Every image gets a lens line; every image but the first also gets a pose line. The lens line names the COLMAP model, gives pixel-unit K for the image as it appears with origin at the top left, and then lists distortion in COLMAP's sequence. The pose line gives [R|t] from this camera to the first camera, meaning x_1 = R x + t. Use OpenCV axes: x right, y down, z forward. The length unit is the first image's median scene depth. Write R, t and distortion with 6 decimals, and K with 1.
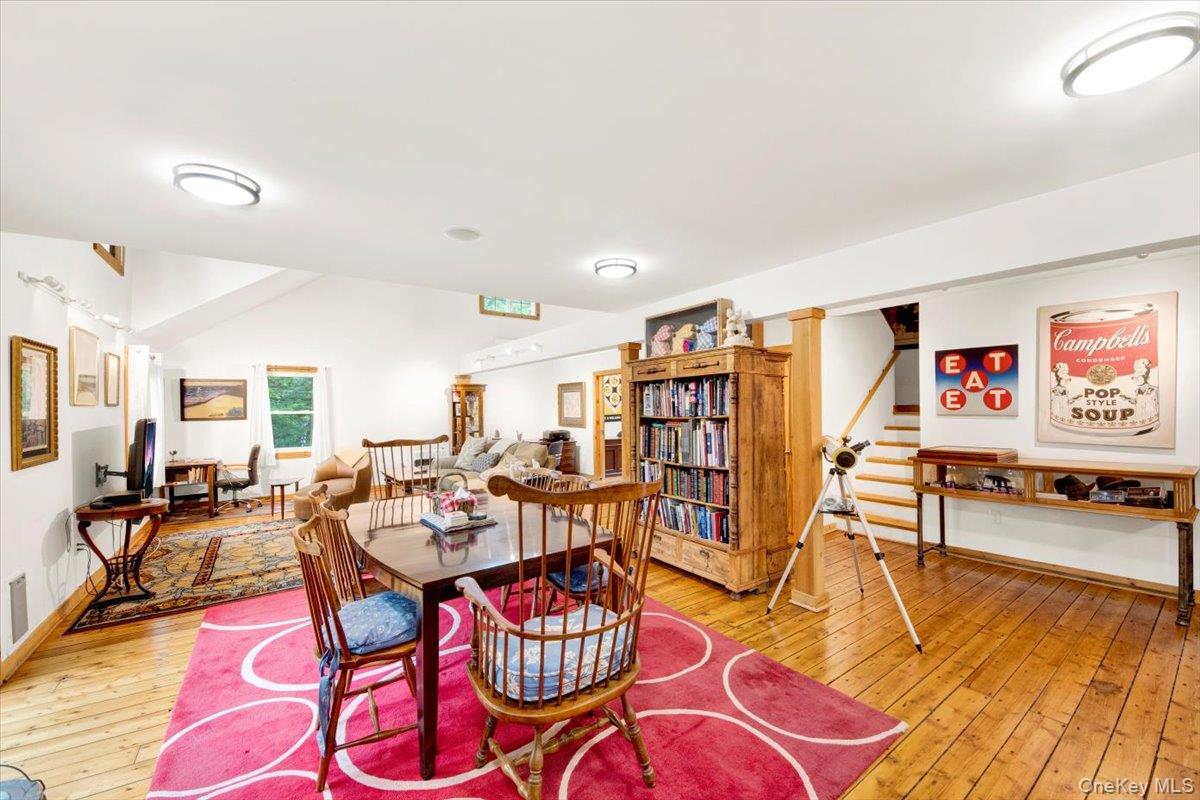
lens RADIAL K [[475.0, 0, 611.6], [0, 475.0, 399.4], [0, 0, 1]] dist [-0.007513, -0.000761]
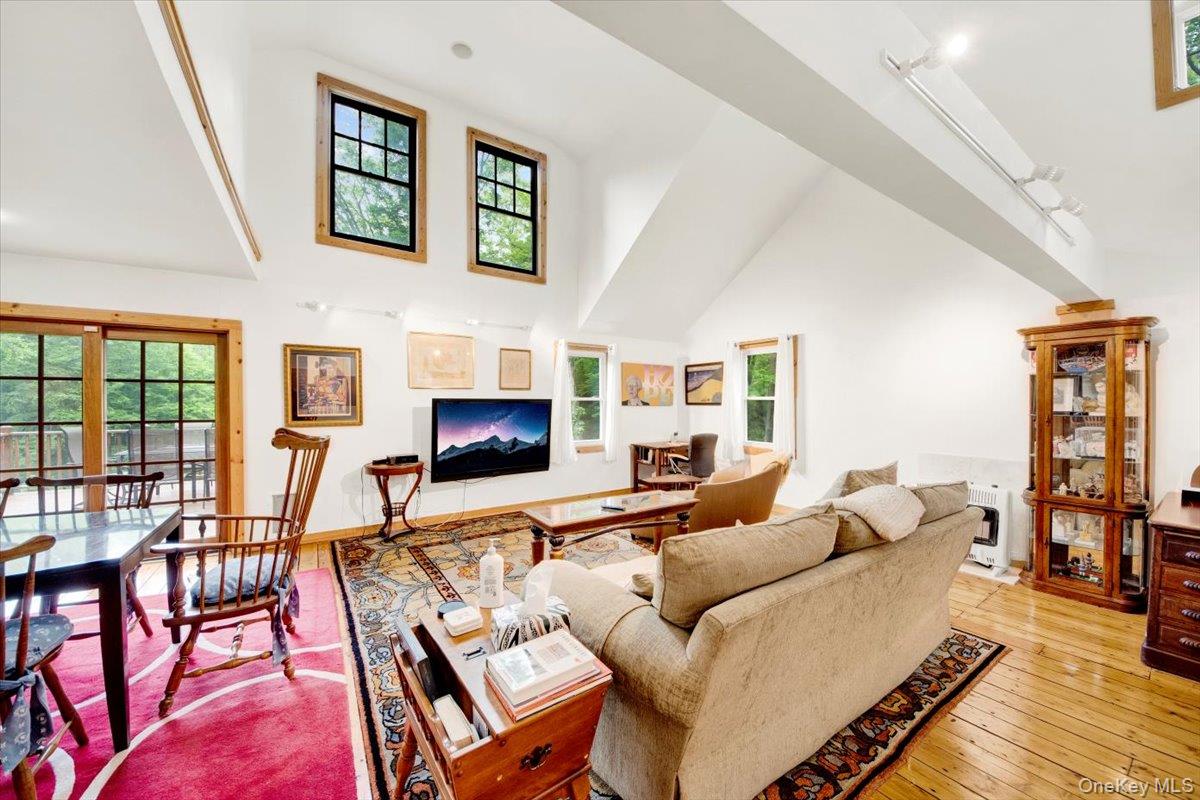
lens RADIAL K [[423.6, 0, 602.1], [0, 423.6, 407.9], [0, 0, 1]] dist [-0.005110, -0.003095]
pose [[-0.045282, 0.030366, -0.998513, 0.089371], [0.010233, 0.999500, 0.029932, 0.038738], [0.998922, -0.008863, -0.045571, 1.518018]]
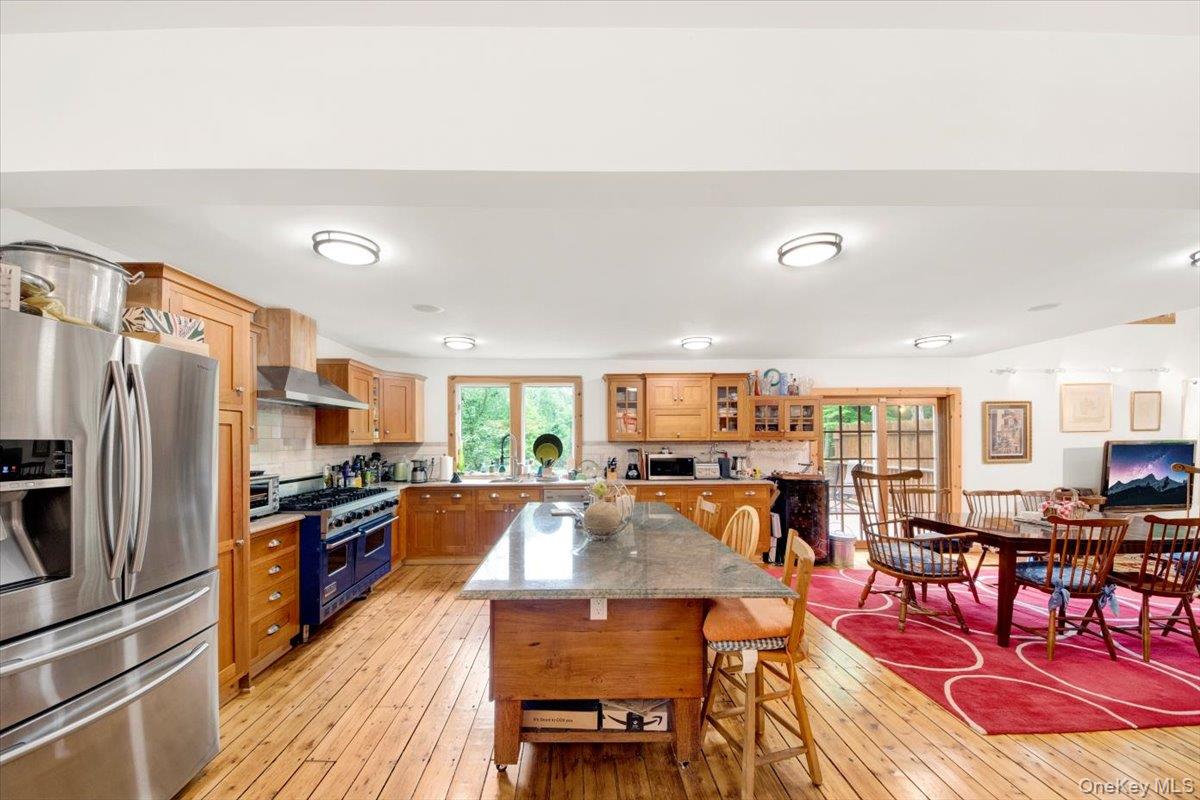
lens RADIAL K [[439.8, 0, 585.6], [0, 439.8, 442.7], [0, 0, 1]] dist [-0.013846, -0.003843]
pose [[-0.573911, 0.023855, -0.818570, 0.999574], [0.028192, 0.999559, 0.009364, -0.009501], [0.818432, -0.017703, -0.574331, 0.454621]]
